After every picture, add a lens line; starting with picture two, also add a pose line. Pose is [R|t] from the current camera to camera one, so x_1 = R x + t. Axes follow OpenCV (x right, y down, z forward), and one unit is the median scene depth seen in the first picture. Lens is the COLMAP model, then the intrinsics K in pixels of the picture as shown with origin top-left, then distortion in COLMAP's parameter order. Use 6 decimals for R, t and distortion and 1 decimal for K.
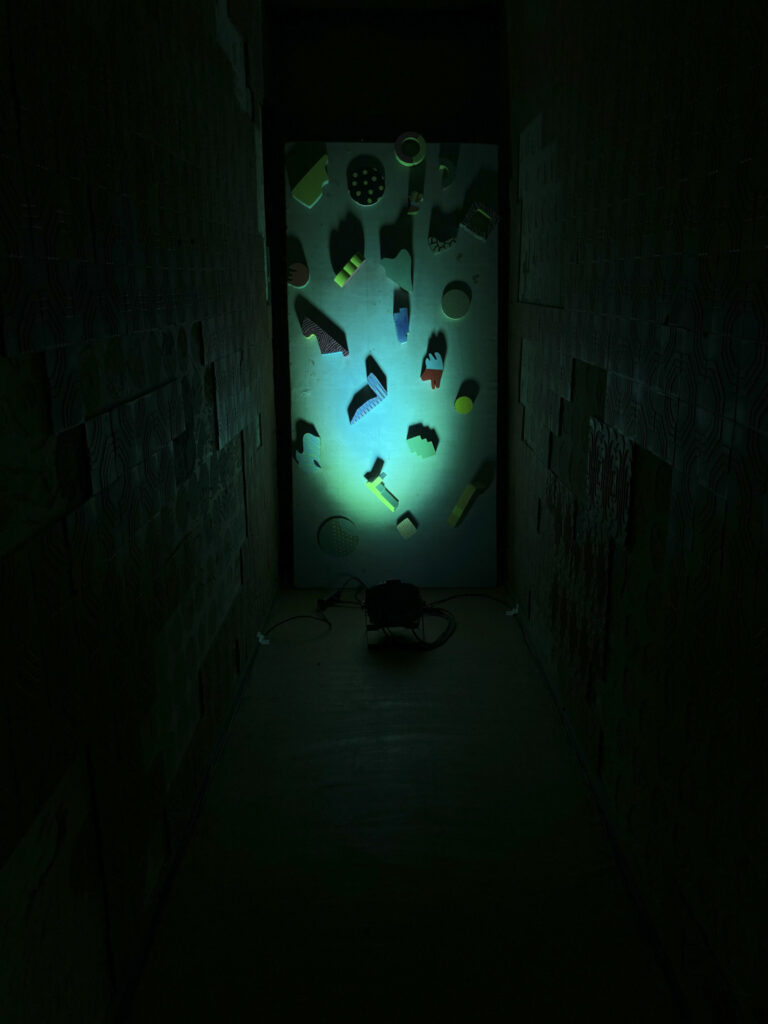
lens RADIAL K [[845.6, 0, 405.7], [0, 845.6, 515.0], [0, 0, 1]] dist [0.142295, -0.245297]
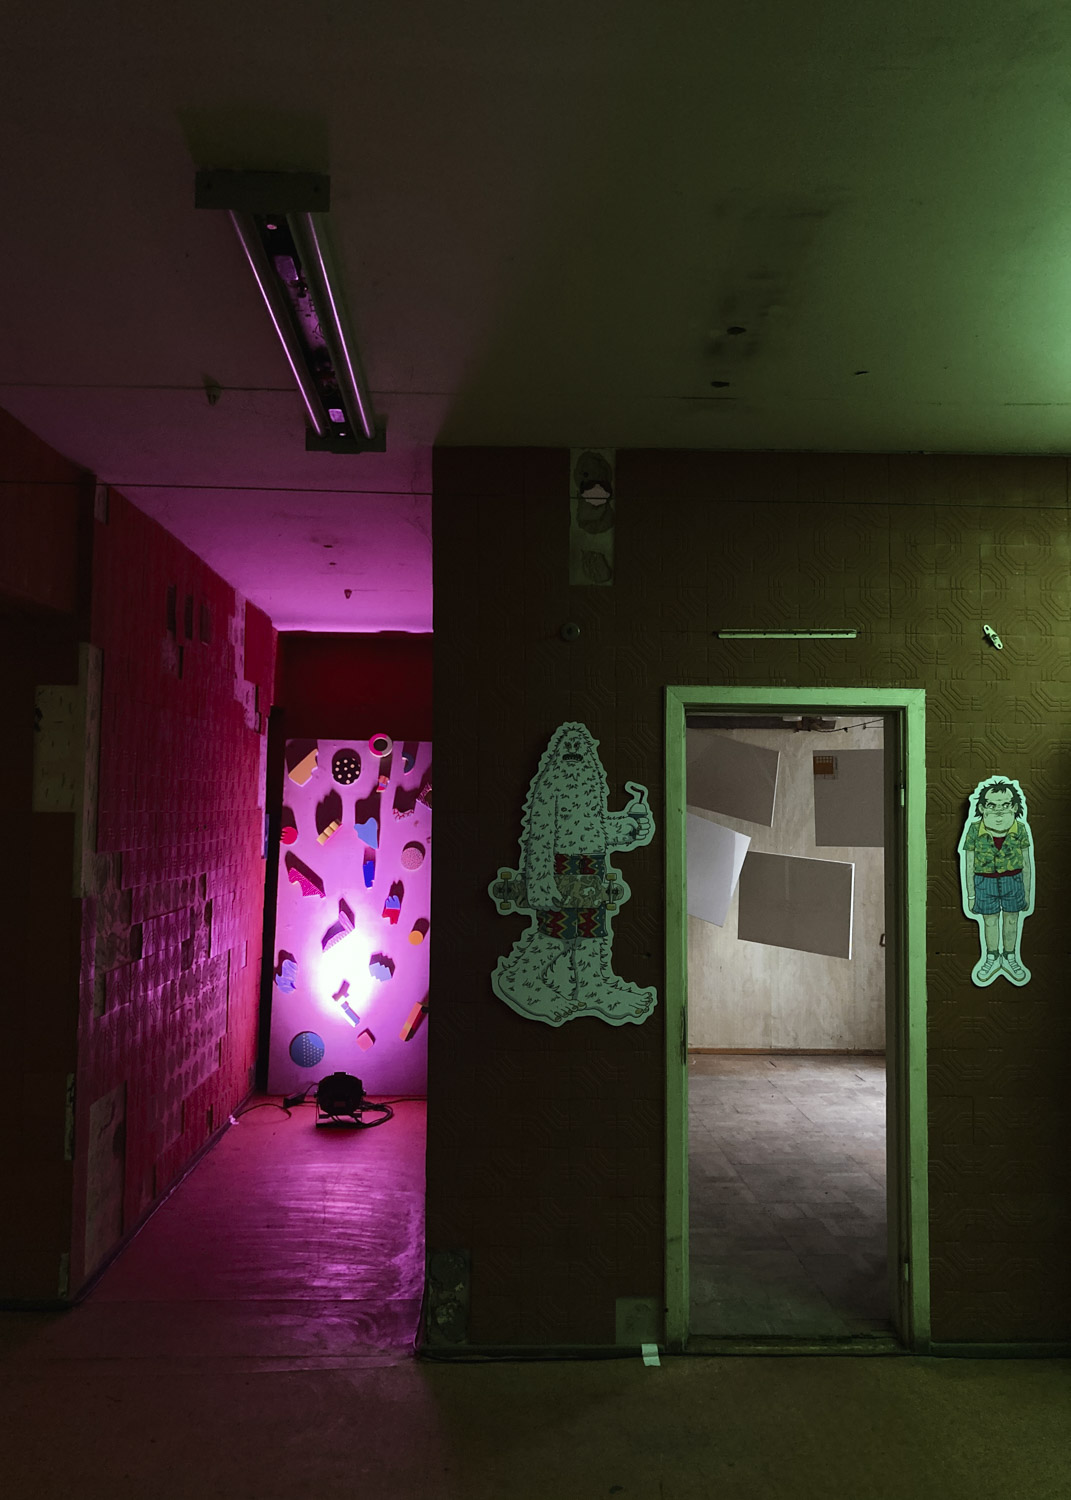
lens RADIAL K [[1226.4, 0, 535.5], [0, 1226.4, 750.0], [0, 0, 1]] dist [0.058562, -0.110394]
pose [[0.999710, 0.013736, 0.019755, 0.206296], [-0.006902, 0.950235, -0.311457, 0.168578], [-0.023051, 0.311230, 0.950055, -0.800260]]
